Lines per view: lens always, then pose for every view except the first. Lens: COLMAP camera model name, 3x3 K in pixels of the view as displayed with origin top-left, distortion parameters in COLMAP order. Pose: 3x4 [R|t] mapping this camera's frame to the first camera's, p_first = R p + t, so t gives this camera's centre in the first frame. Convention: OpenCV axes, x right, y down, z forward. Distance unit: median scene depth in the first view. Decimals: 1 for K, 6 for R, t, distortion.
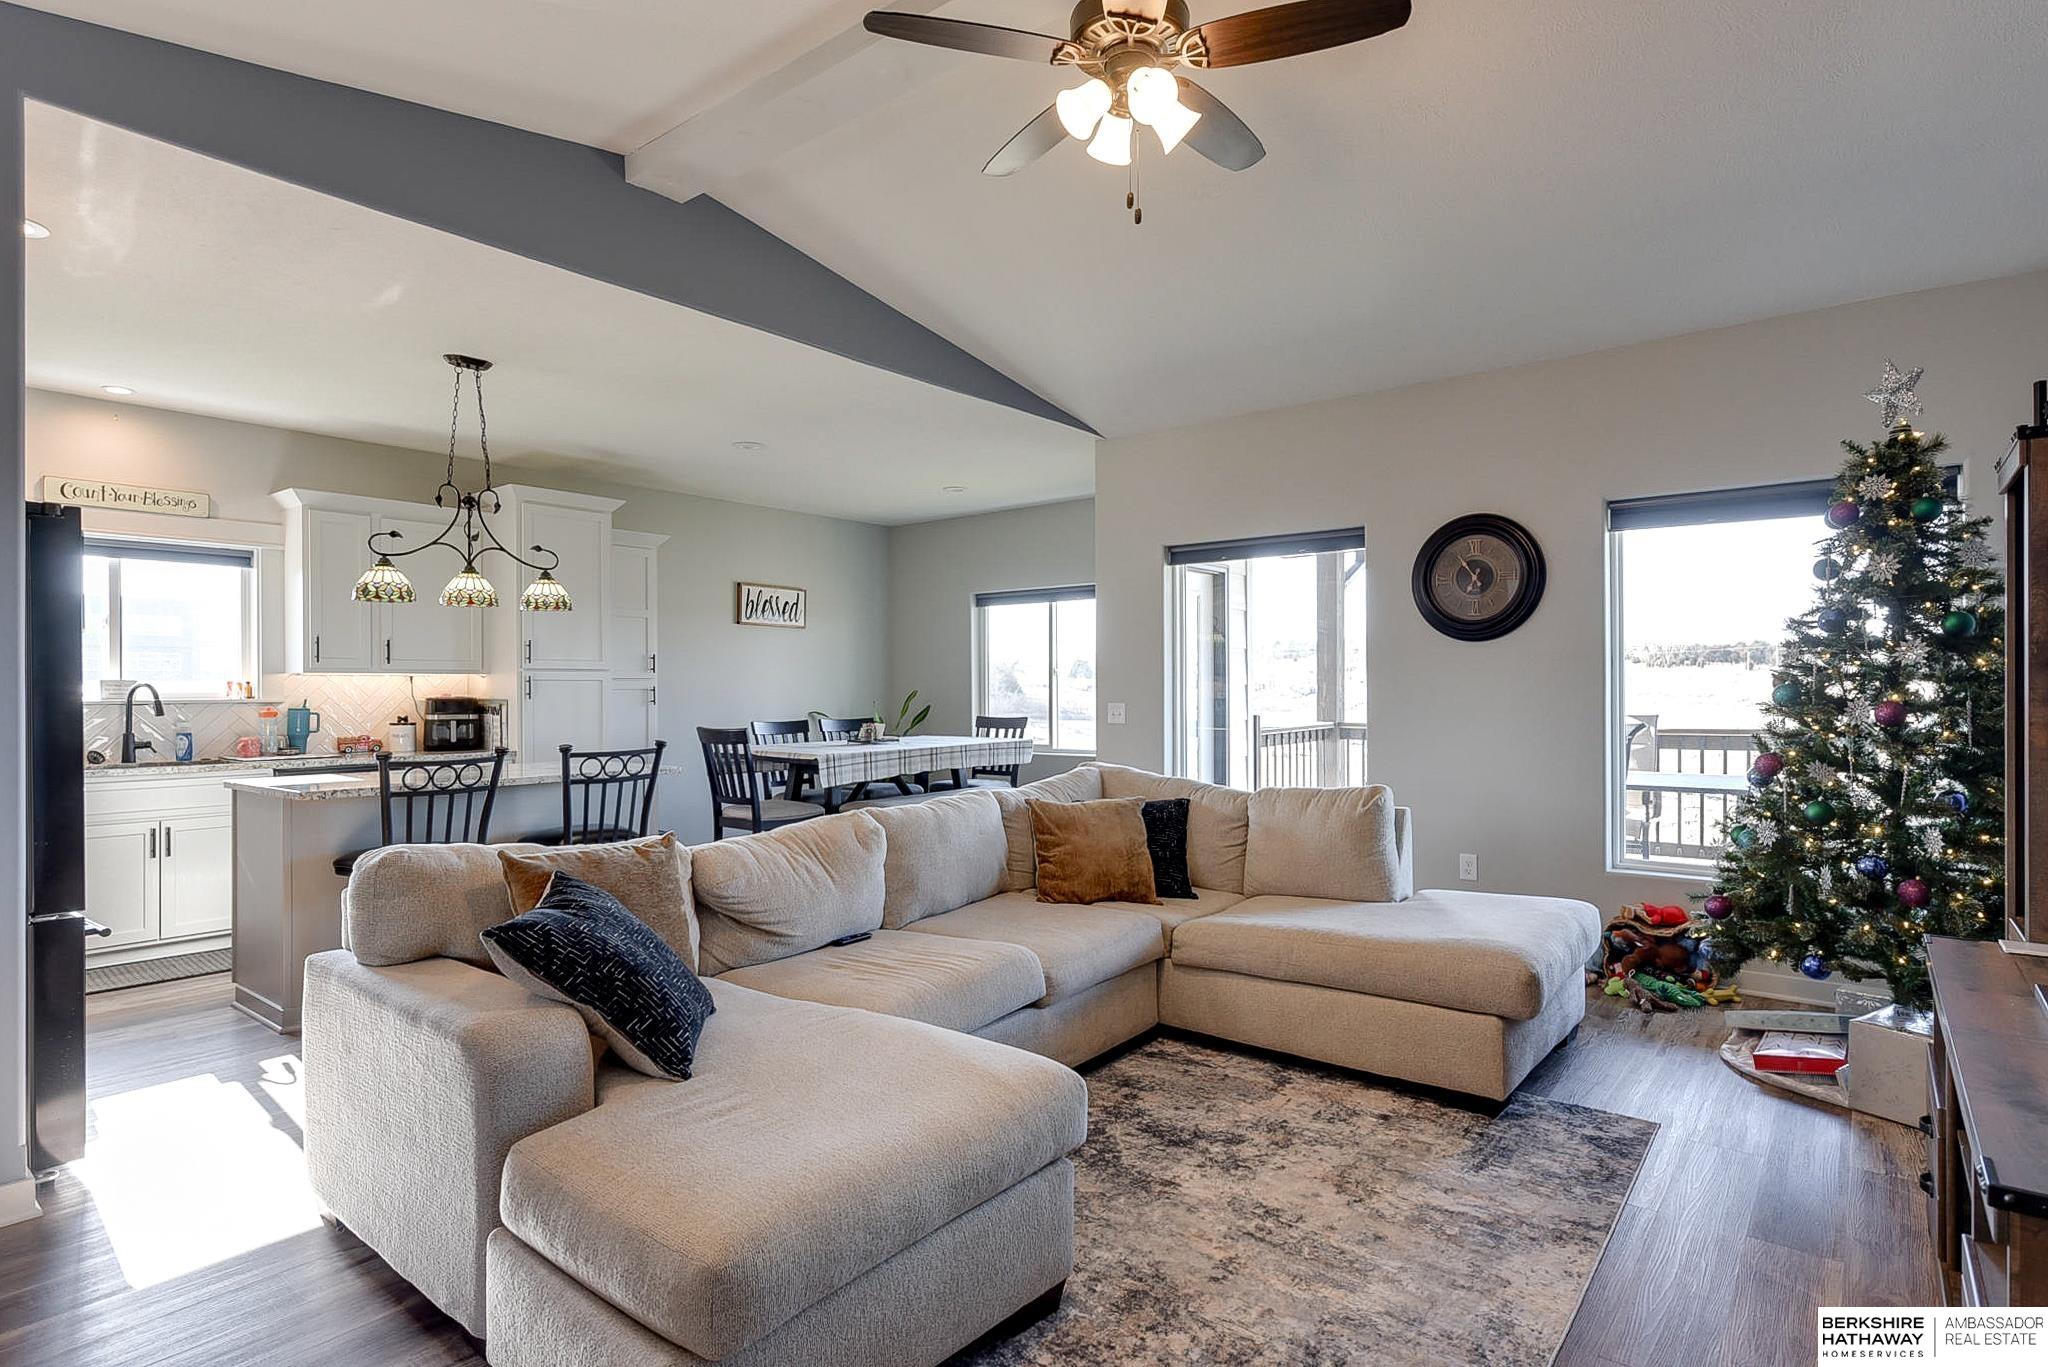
lens RADIAL K [[1042.4, 0, 1025.3], [0, 1042.4, 687.9], [0, 0, 1]] dist [-0.001767, -0.000388]
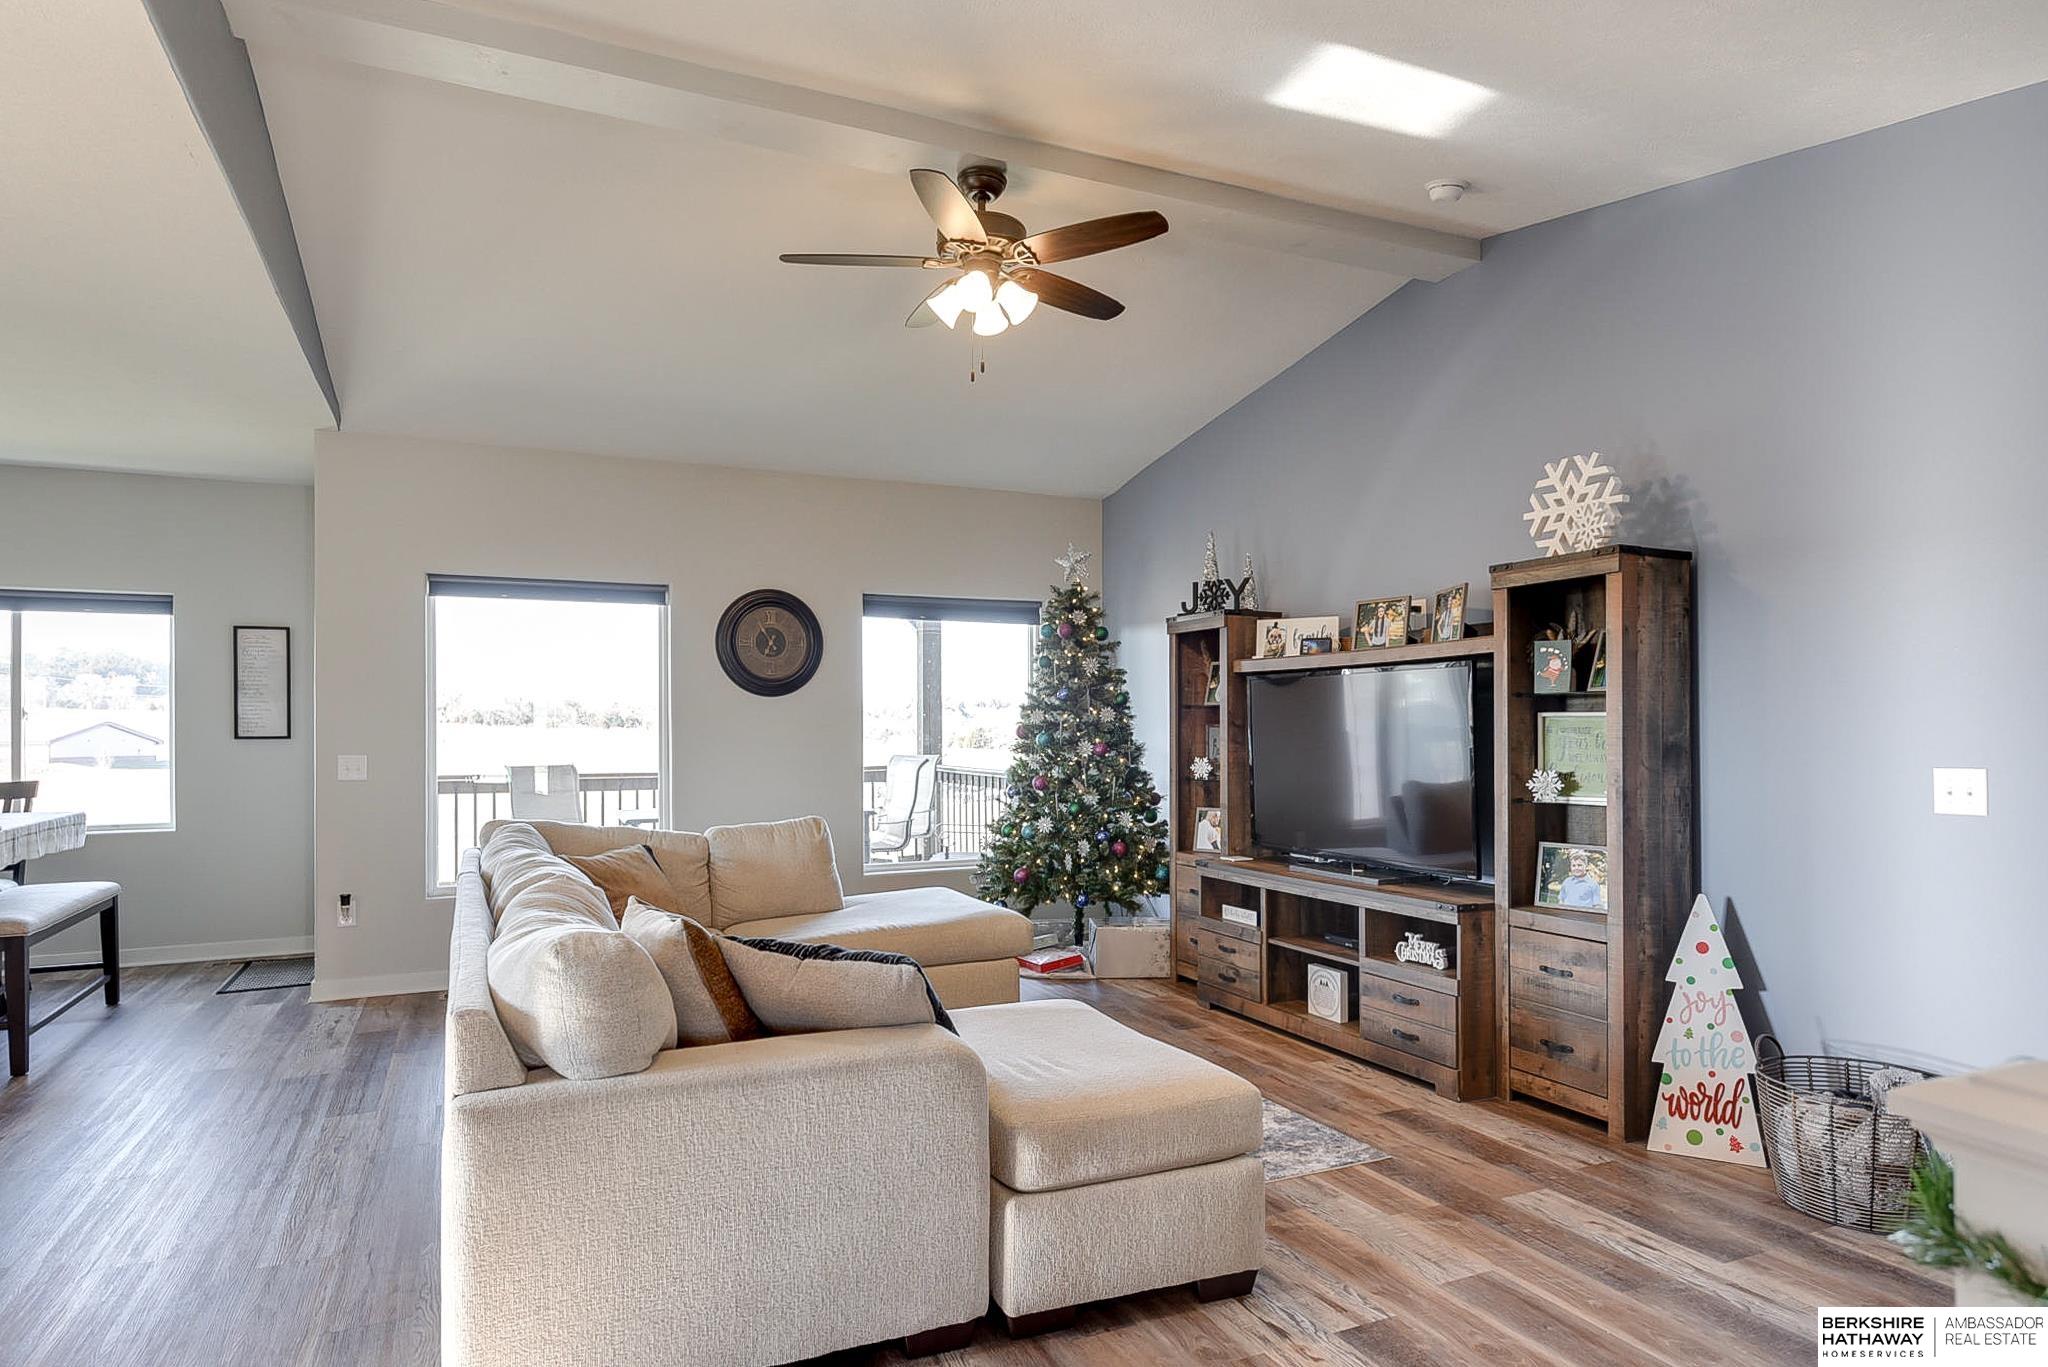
lens RADIAL K [[1186.7, 0, 1024.8], [0, 1186.7, 720.4], [0, 0, 1]] dist [-0.002551, -0.000769]
pose [[0.452705, 0.006426, 0.891637, -0.650855], [0.001772, 0.999966, -0.008106, -0.006157], [-0.891659, 0.005249, 0.452678, 0.133631]]
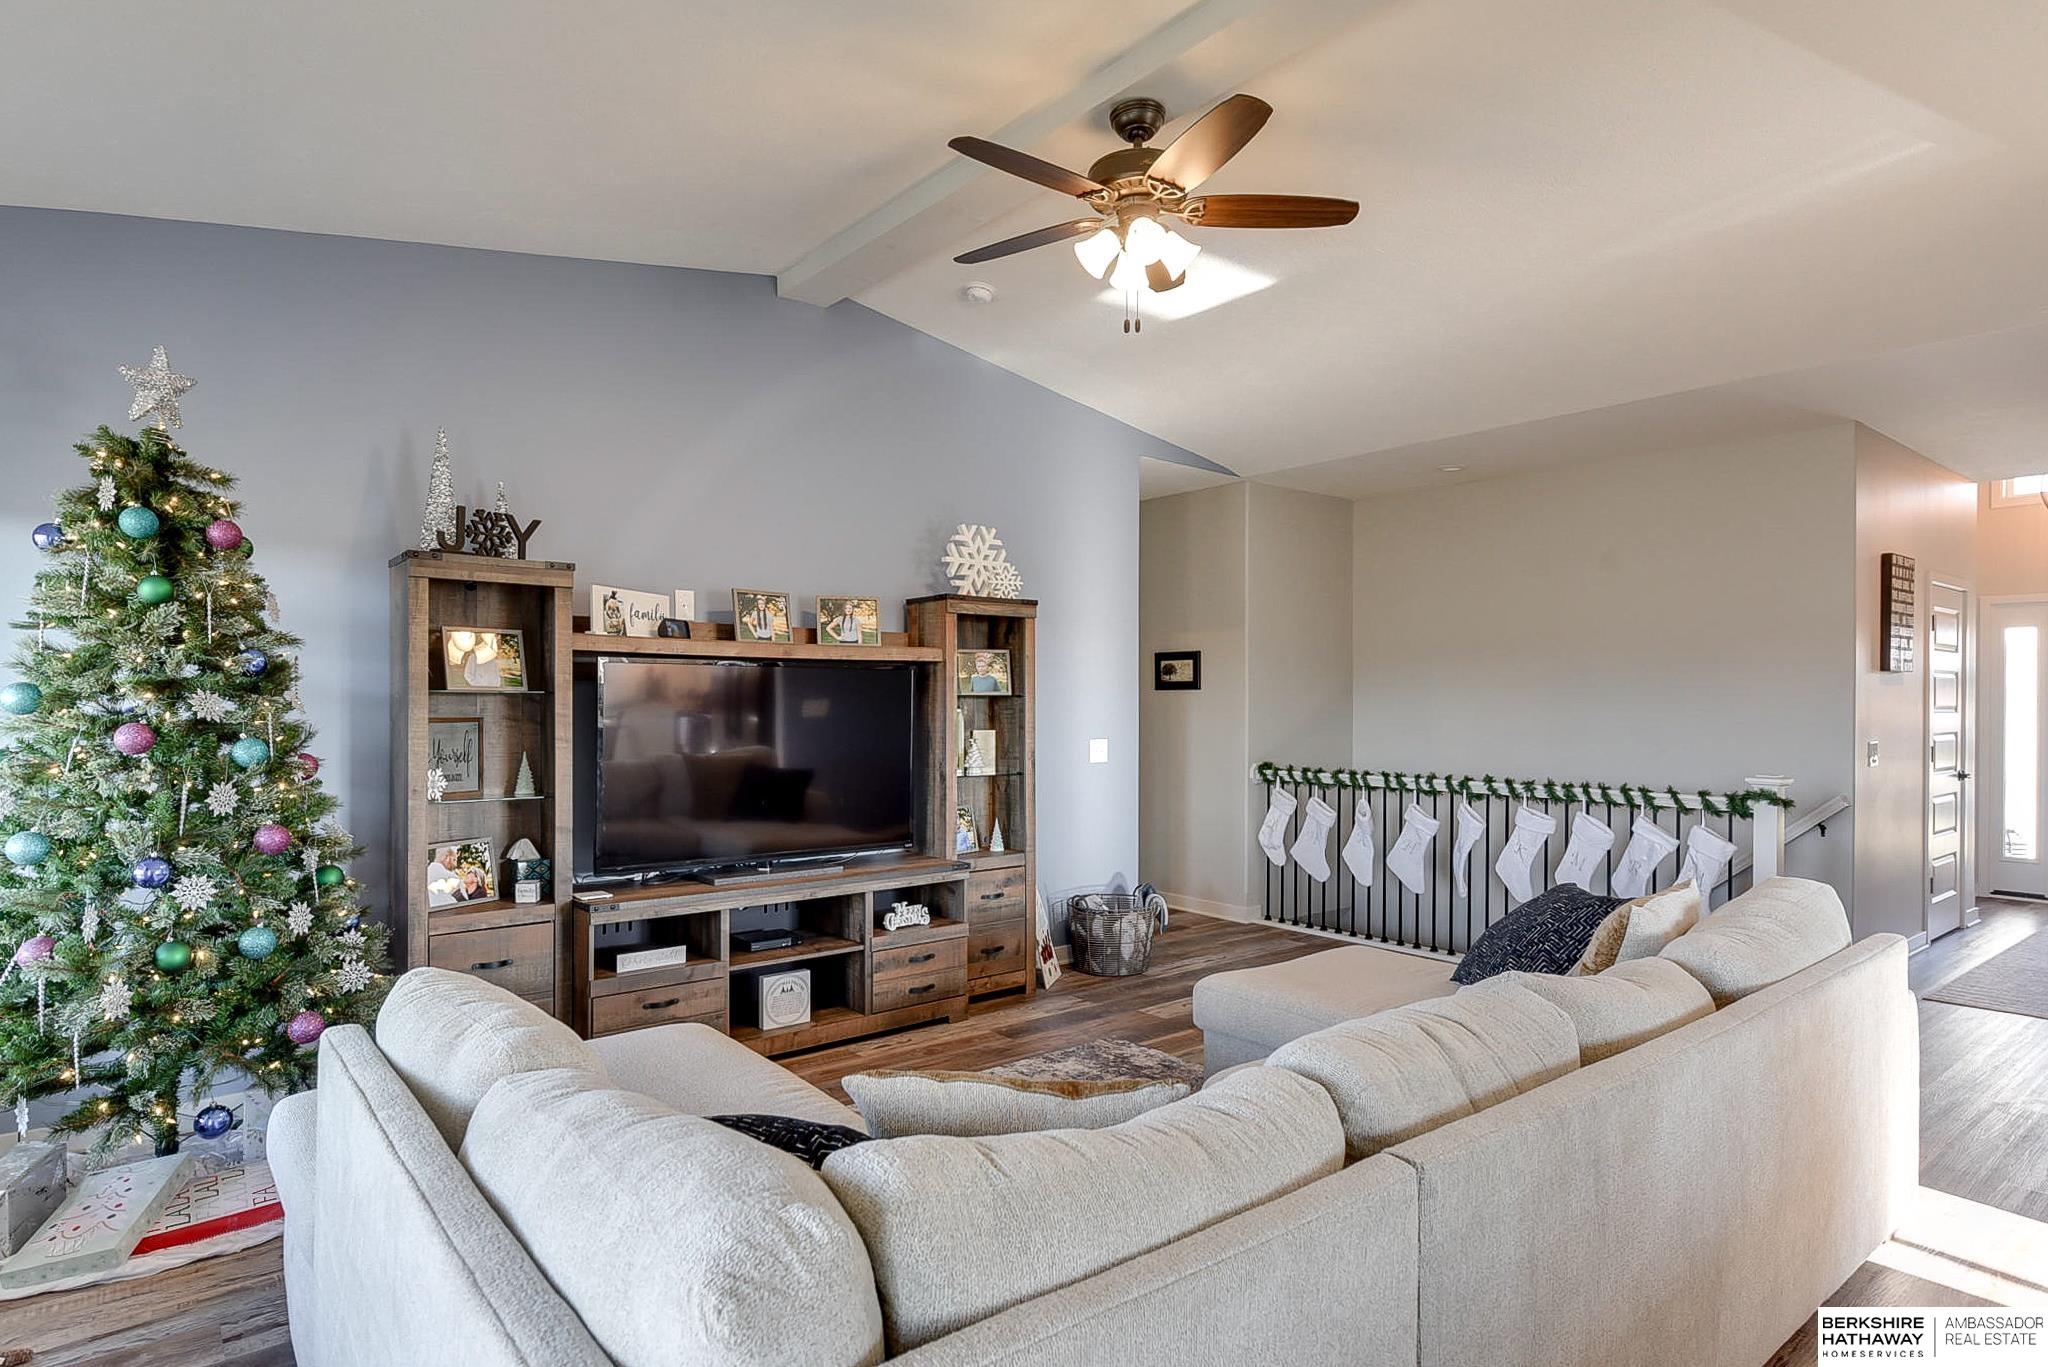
lens RADIAL K [[1113.9, 0, 1025.9], [0, 1113.9, 698.9], [0, 0, 1]] dist [0.005194, -0.000134]
pose [[-0.976443, 0.000471, 0.215773, -0.024281], [-0.000898, 0.999980, -0.006248, -0.021250], [-0.215772, -0.006295, -0.976423, 1.202066]]
